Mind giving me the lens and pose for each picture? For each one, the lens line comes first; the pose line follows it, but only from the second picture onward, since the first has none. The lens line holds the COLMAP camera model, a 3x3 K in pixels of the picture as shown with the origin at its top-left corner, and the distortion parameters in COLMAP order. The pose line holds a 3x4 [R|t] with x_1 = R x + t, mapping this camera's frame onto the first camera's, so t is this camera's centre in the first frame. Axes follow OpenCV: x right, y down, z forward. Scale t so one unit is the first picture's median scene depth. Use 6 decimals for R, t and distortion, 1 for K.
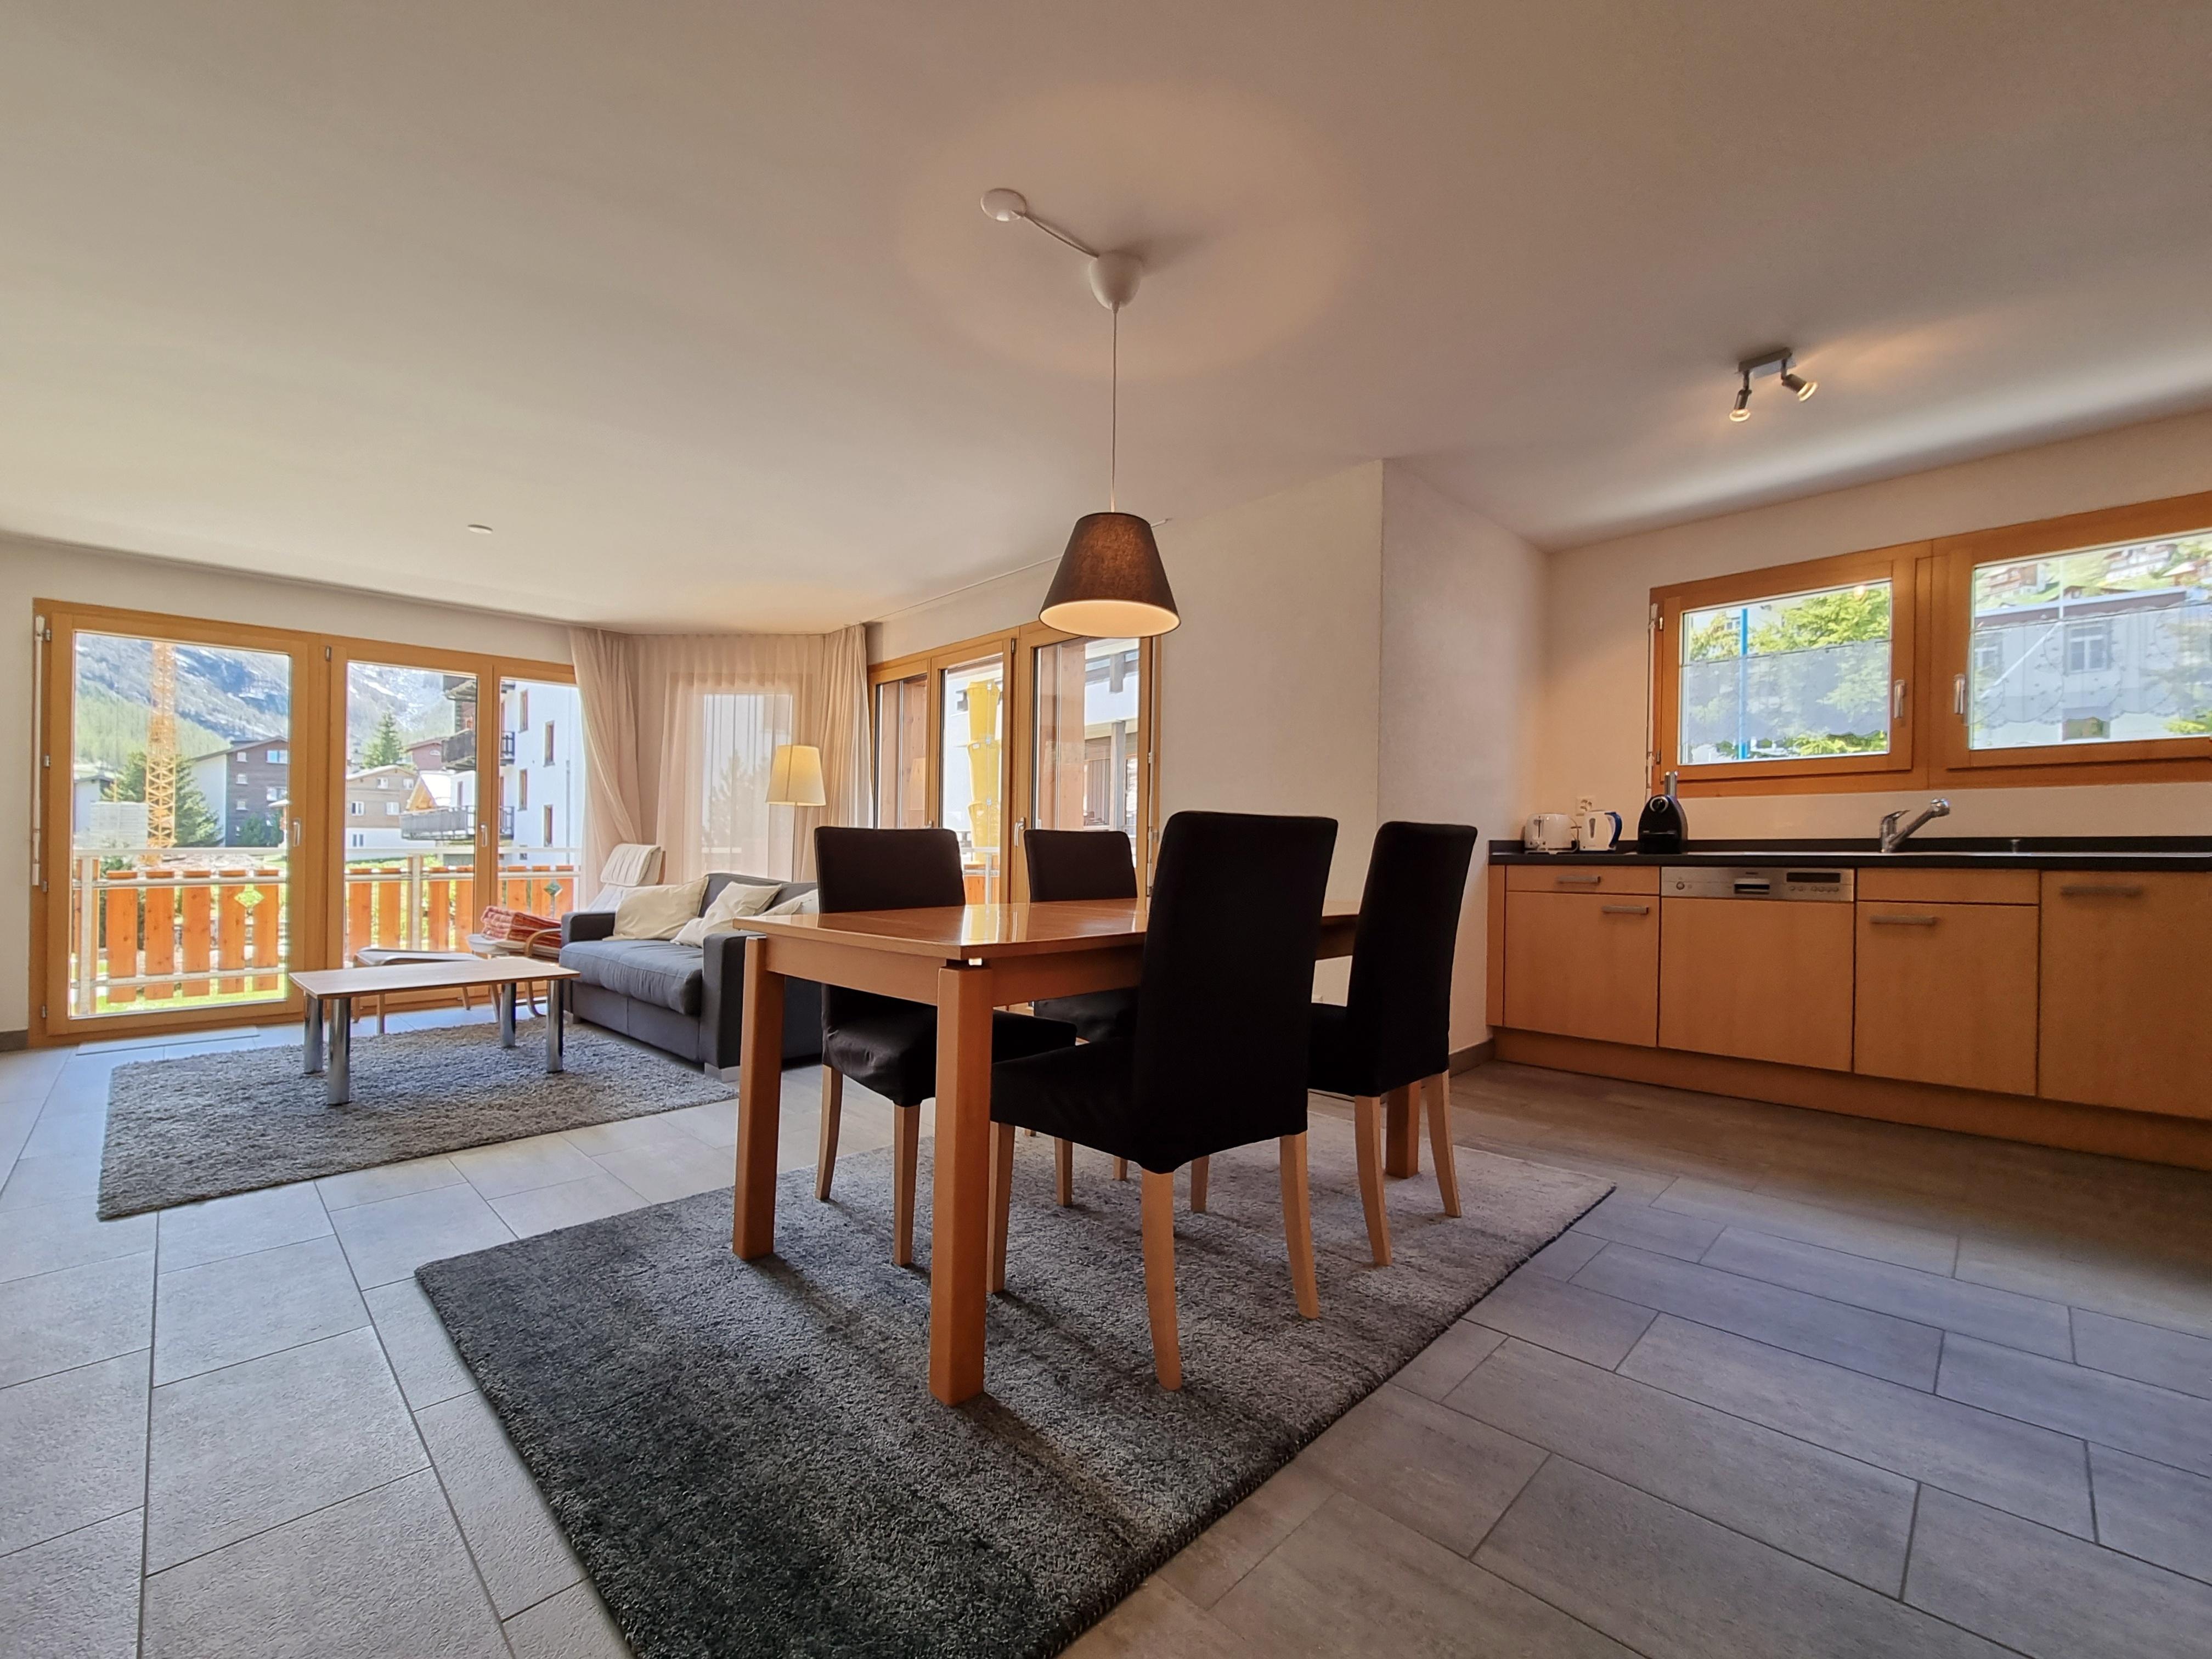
lens RADIAL K [[917.0, 0, 1133.8], [0, 917.0, 877.3], [0, 0, 1]] dist [-0.007668, 0.000253]
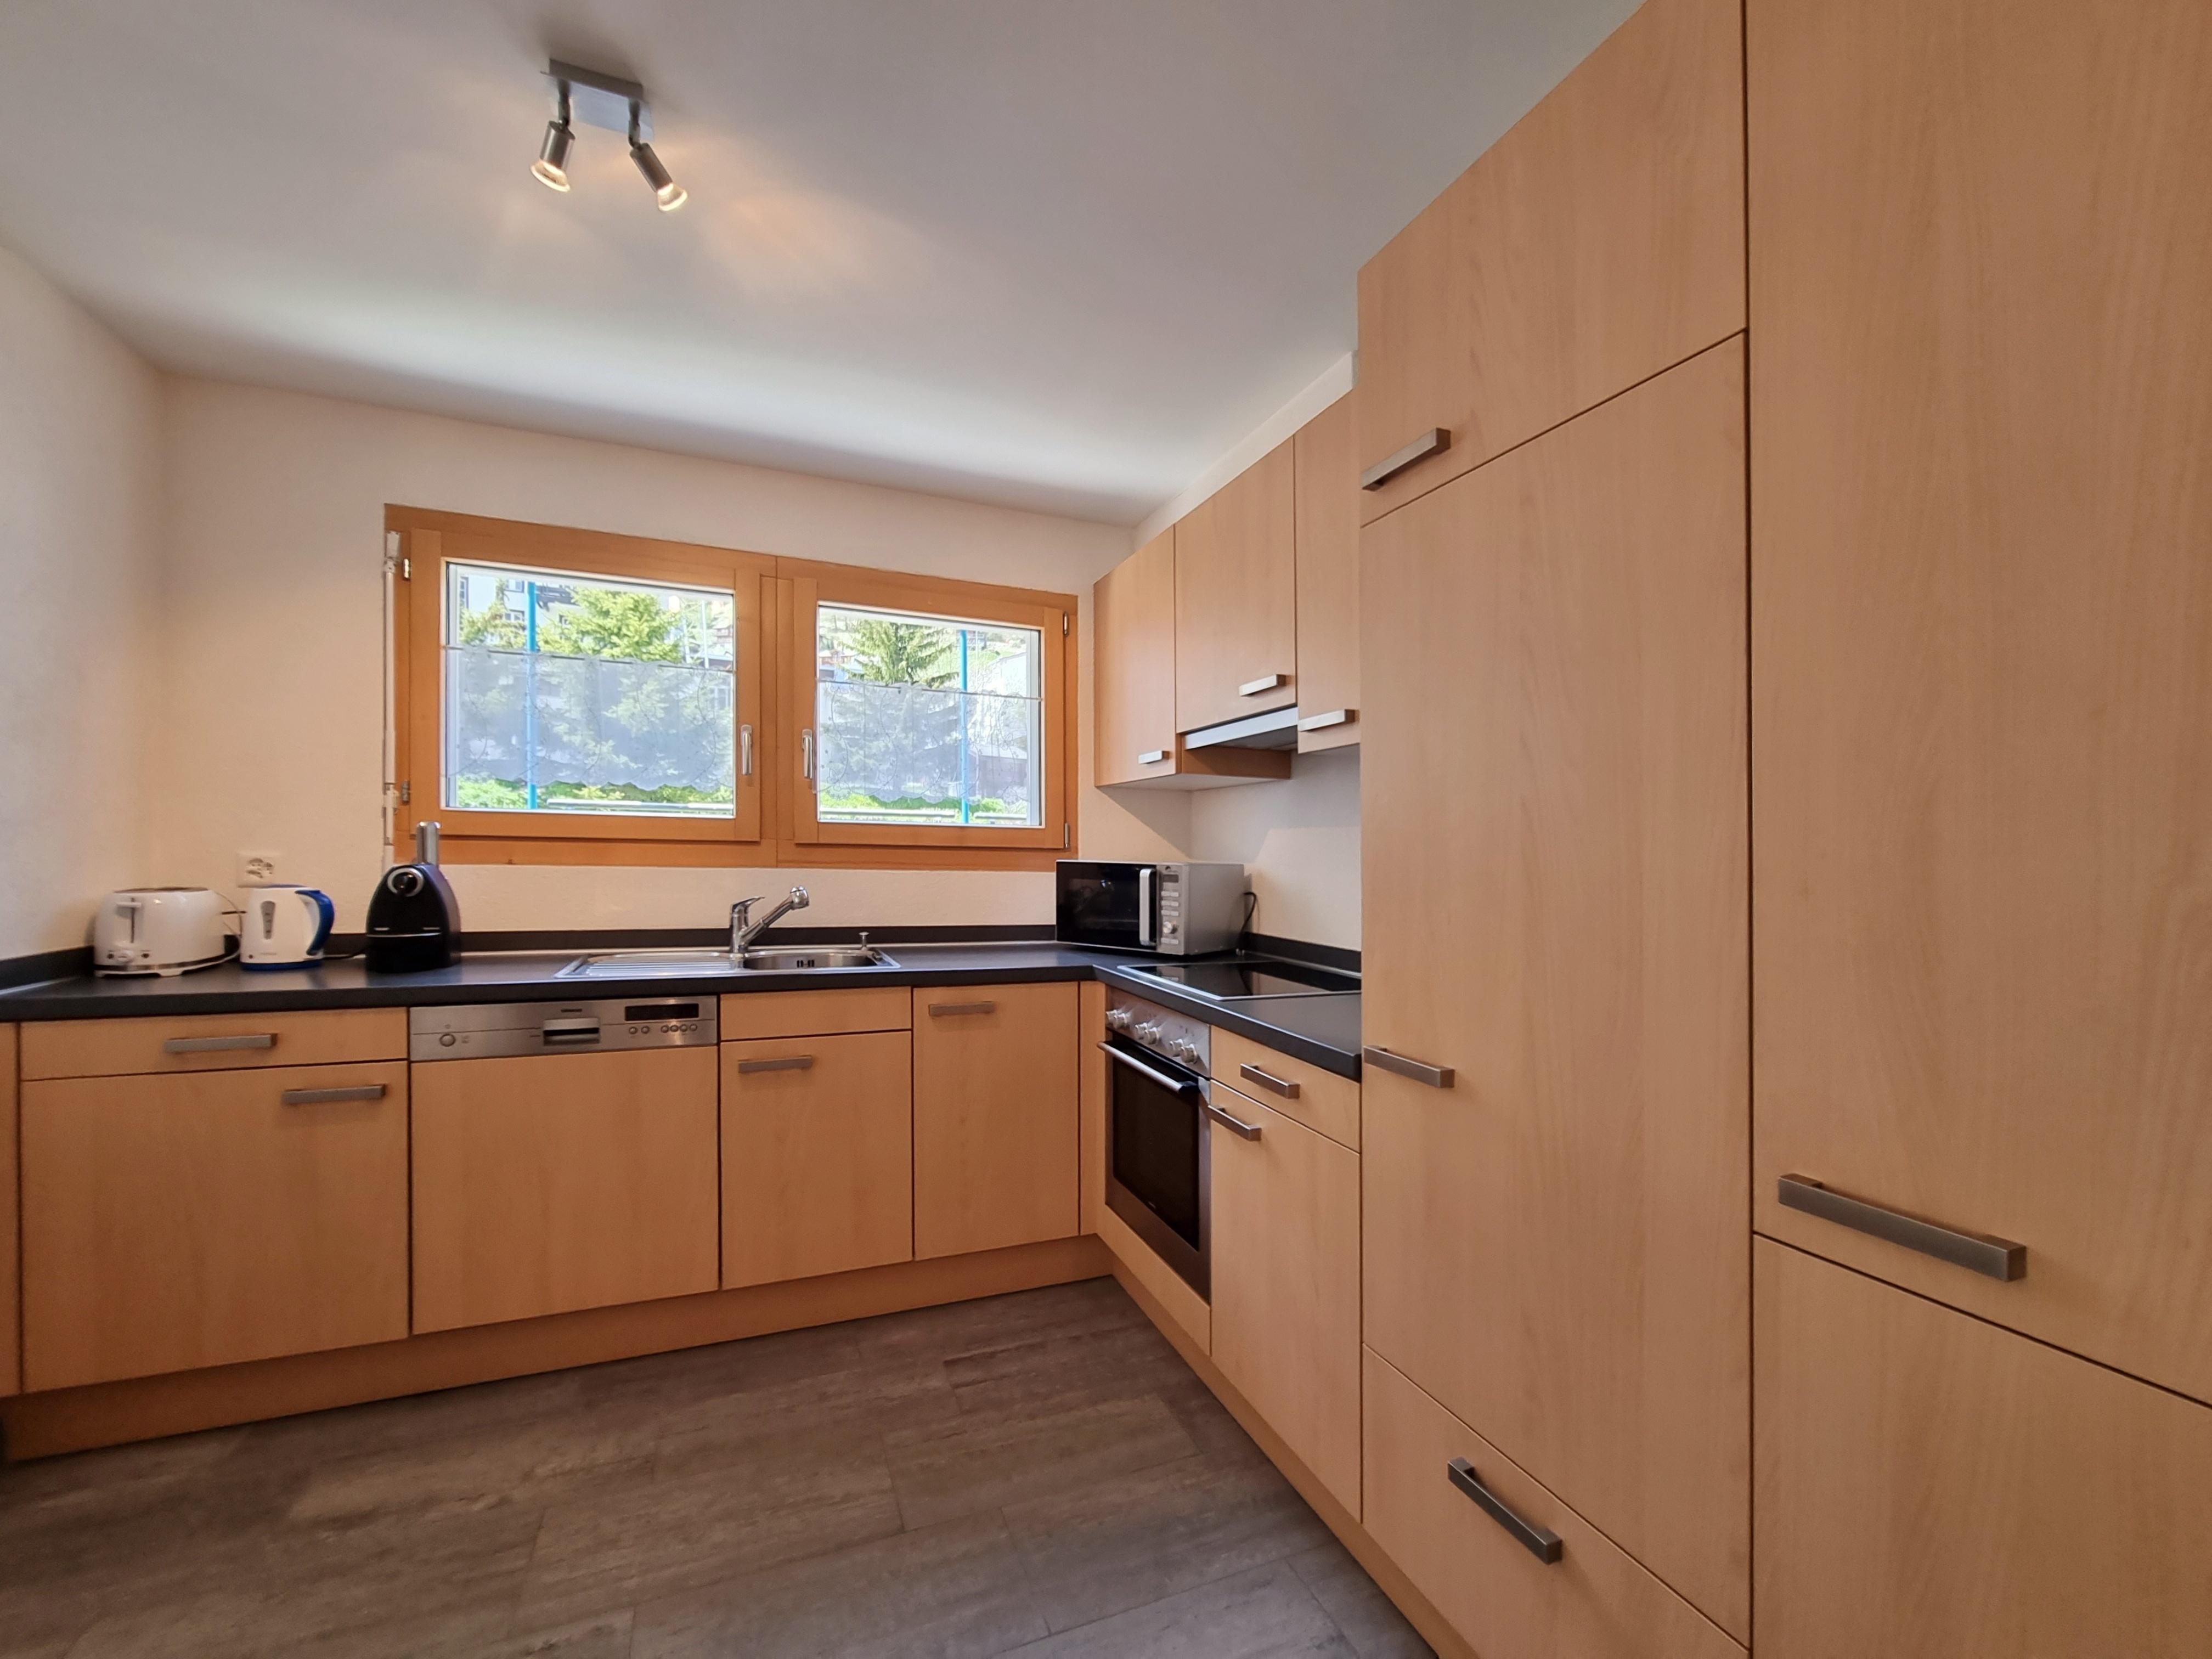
lens RADIAL K [[917.0, 0, 1133.8], [0, 917.0, 877.3], [0, 0, 1]] dist [-0.007668, 0.000253]
pose [[0.385510, -0.016697, 0.922553, 0.230005], [0.011662, 0.999845, 0.013222, -0.087434], [-0.922630, 0.005662, 0.385645, 0.370544]]
